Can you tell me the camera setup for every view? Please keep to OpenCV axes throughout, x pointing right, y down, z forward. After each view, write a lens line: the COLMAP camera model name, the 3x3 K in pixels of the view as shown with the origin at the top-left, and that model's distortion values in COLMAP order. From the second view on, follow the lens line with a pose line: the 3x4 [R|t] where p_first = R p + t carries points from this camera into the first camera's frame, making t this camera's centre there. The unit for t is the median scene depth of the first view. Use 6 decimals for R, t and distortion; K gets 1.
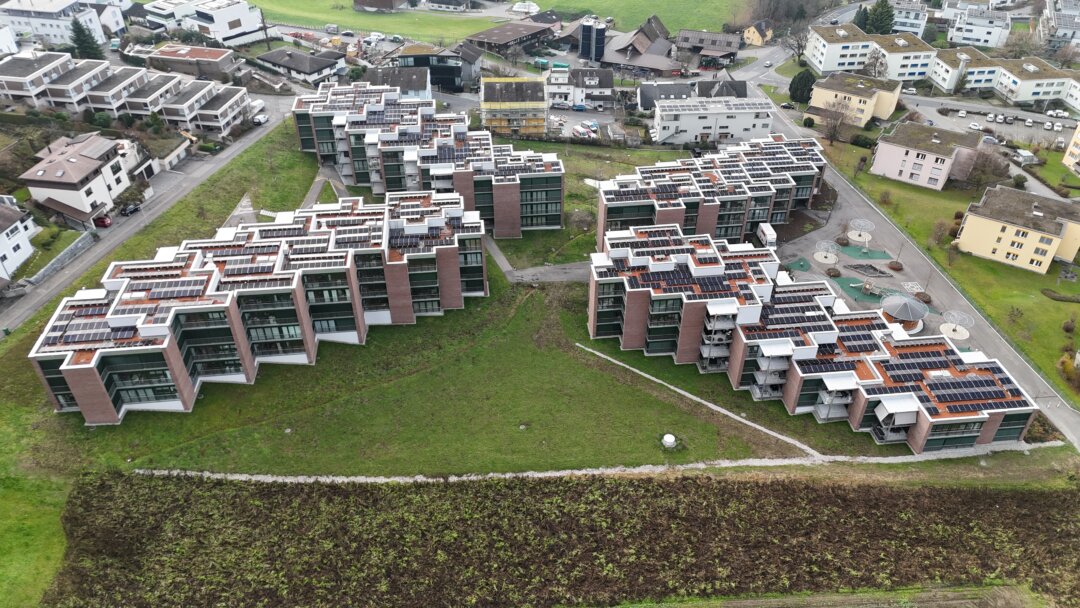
lens RADIAL K [[785.3, 0, 540.0], [0, 785.3, 304.0], [0, 0, 1]] dist [0.074632, -0.059746]
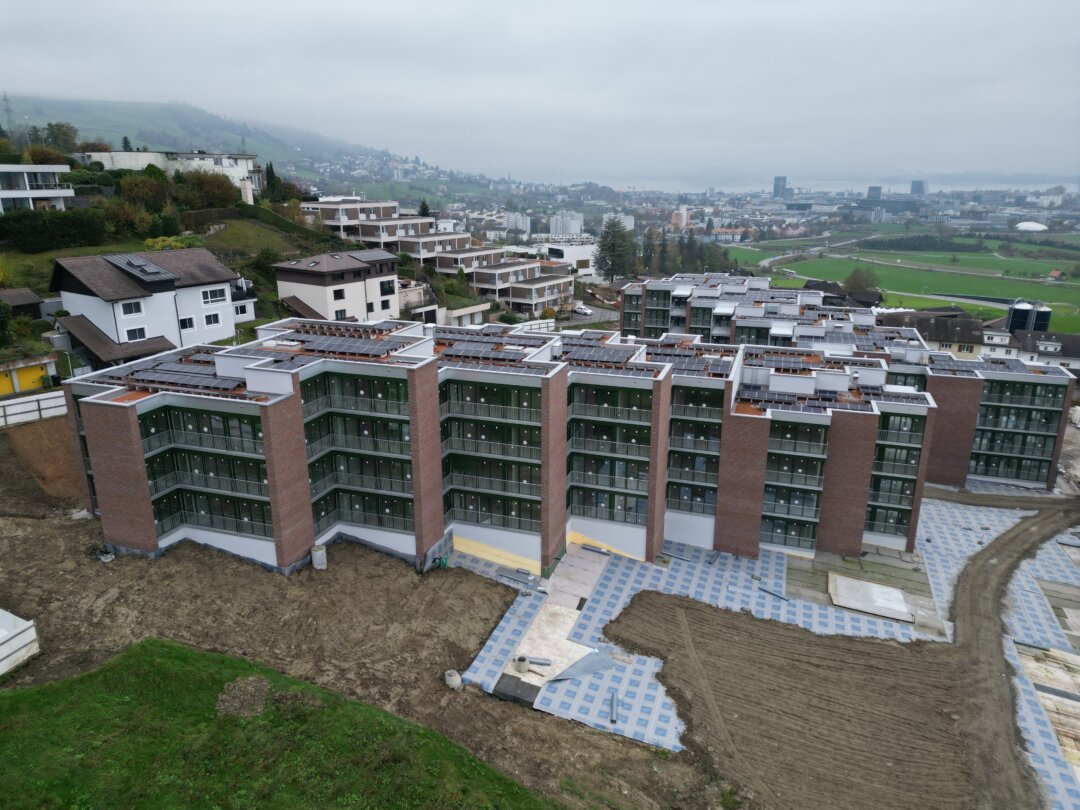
lens RADIAL K [[745.6, 0, 540.0], [0, 745.6, 405.0], [0, 0, 1]] dist [0.075987, -0.070159]
pose [[0.907909, 0.125610, -0.399905, -0.084391], [-0.255051, 0.922654, -0.289238, 0.086042], [0.332642, 0.364598, 0.869723, 0.396972]]
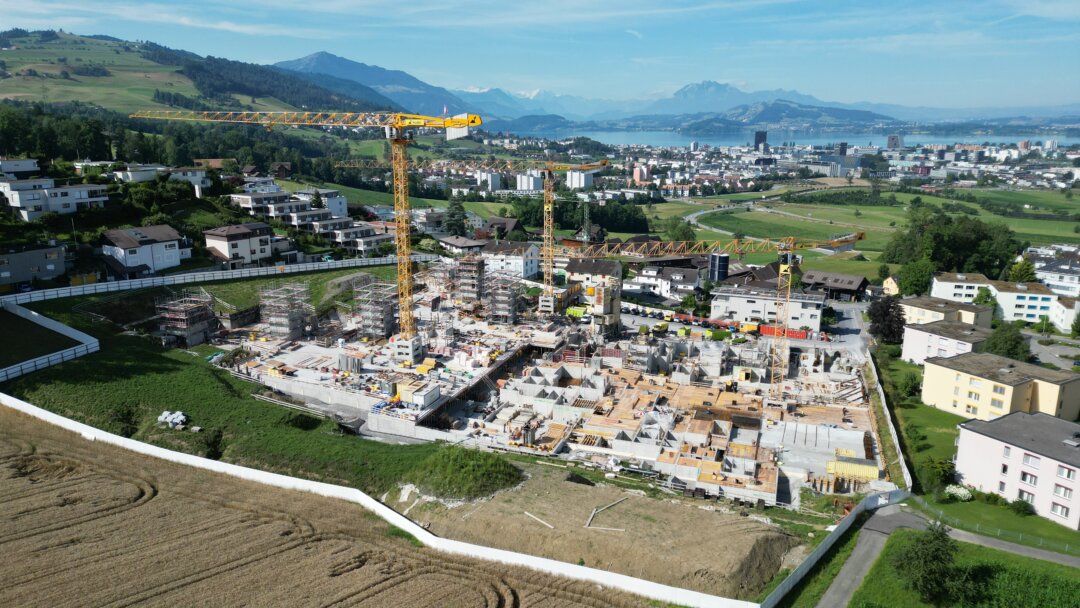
lens RADIAL K [[746.3, 0, 537.5], [0, 746.3, 308.9], [0, 0, 1]] dist [0.076238, -0.076813]
pose [[0.902015, 0.103086, -0.419216, 0.452285], [-0.260586, 0.904221, -0.338347, 0.242131], [0.344185, 0.414436, 0.842484, 0.034519]]
